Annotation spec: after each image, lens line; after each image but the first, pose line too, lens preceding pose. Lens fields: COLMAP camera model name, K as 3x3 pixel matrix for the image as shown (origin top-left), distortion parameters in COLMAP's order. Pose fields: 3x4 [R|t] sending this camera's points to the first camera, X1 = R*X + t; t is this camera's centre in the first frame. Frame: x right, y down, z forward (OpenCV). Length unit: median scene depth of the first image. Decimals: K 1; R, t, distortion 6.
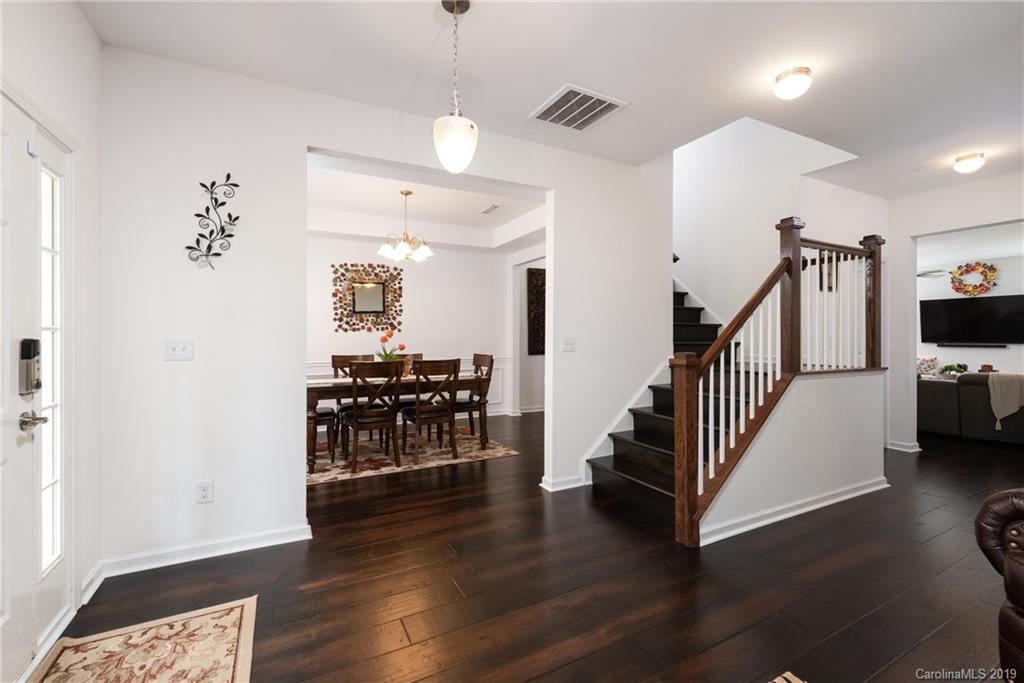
lens RADIAL K [[439.1, 0, 511.3], [0, 439.1, 333.2], [0, 0, 1]] dist [-0.002104, 0.000351]
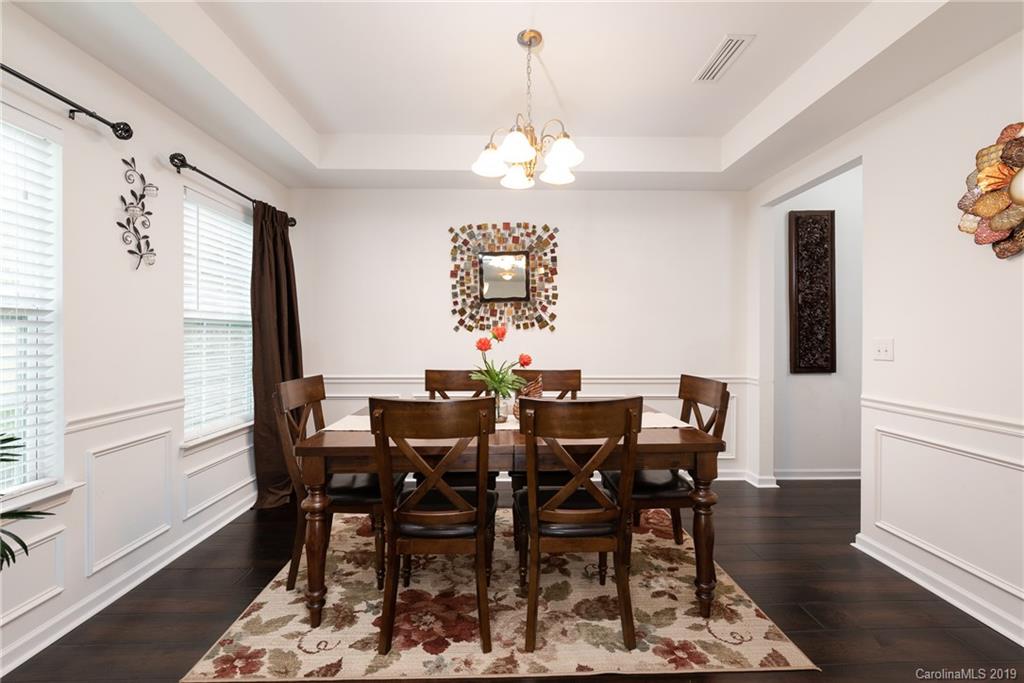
lens RADIAL K [[439.1, 0, 507.8], [0, 439.1, 335.1], [0, 0, 1]] dist [-0.002104, 0.000351]
pose [[0.892843, 0.002028, -0.450364, -0.035120], [-0.000283, 0.999992, 0.003940, 0.000933], [0.450368, -0.003390, 0.892837, 0.444392]]
